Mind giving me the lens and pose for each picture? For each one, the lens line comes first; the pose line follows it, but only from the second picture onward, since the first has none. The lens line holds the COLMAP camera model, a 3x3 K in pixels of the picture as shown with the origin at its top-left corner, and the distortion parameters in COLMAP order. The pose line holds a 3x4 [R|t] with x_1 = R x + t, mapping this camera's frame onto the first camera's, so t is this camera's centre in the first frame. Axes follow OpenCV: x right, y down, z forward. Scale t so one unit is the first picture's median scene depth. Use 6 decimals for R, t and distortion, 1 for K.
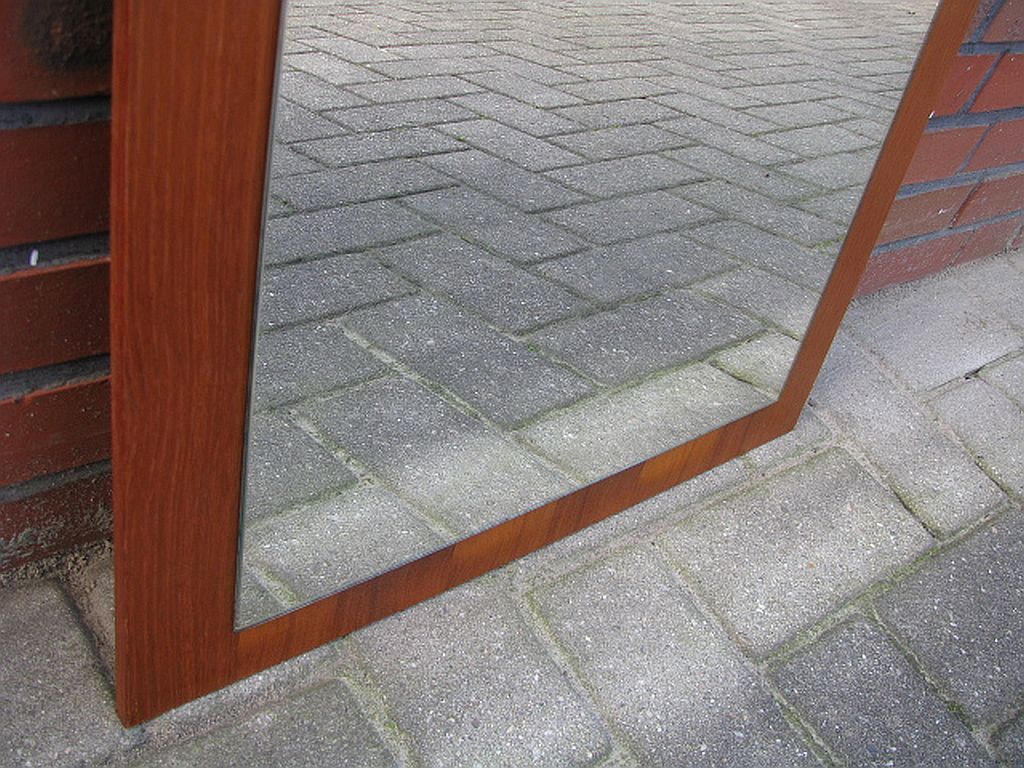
lens RADIAL K [[1072.8, 0, 494.3], [0, 1072.8, 358.7], [0, 0, 1]] dist [-0.145293, 0.000000]
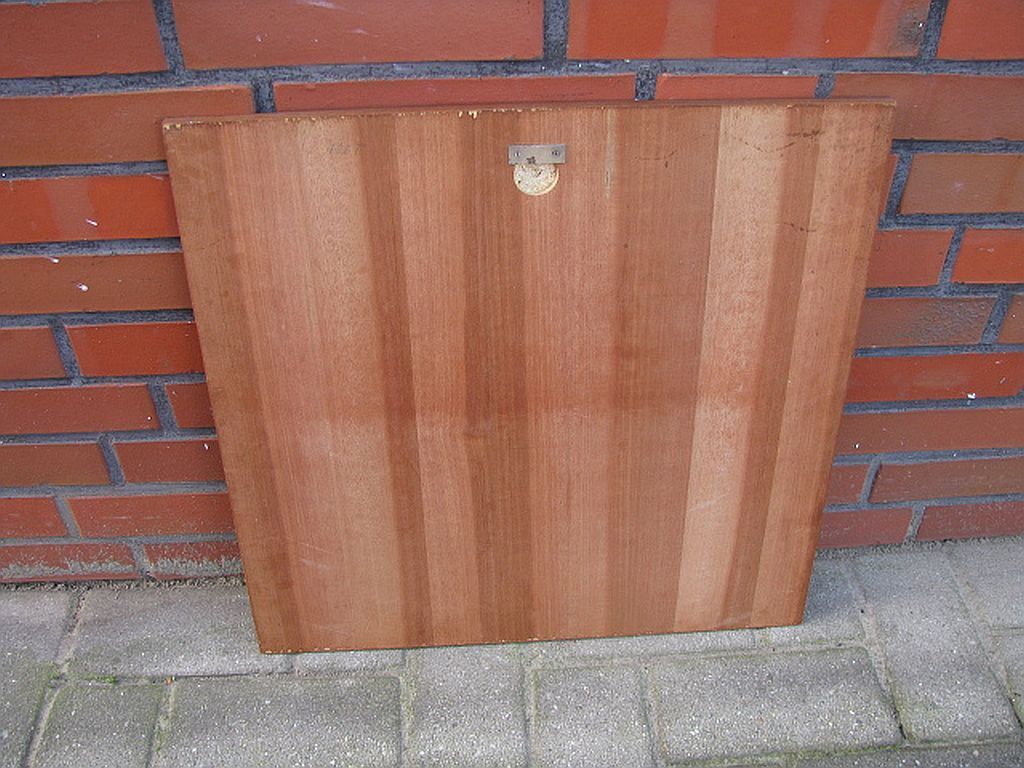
lens RADIAL K [[1072.8, 0, 512.9], [0, 1072.8, 373.7], [0, 0, 1]] dist [-0.145293, 0.000000]
pose [[0.807433, 0.119123, -0.577808, 0.688743], [-0.175848, 0.983479, -0.042972, -0.113821], [0.563143, 0.136304, 0.815041, -0.302856]]
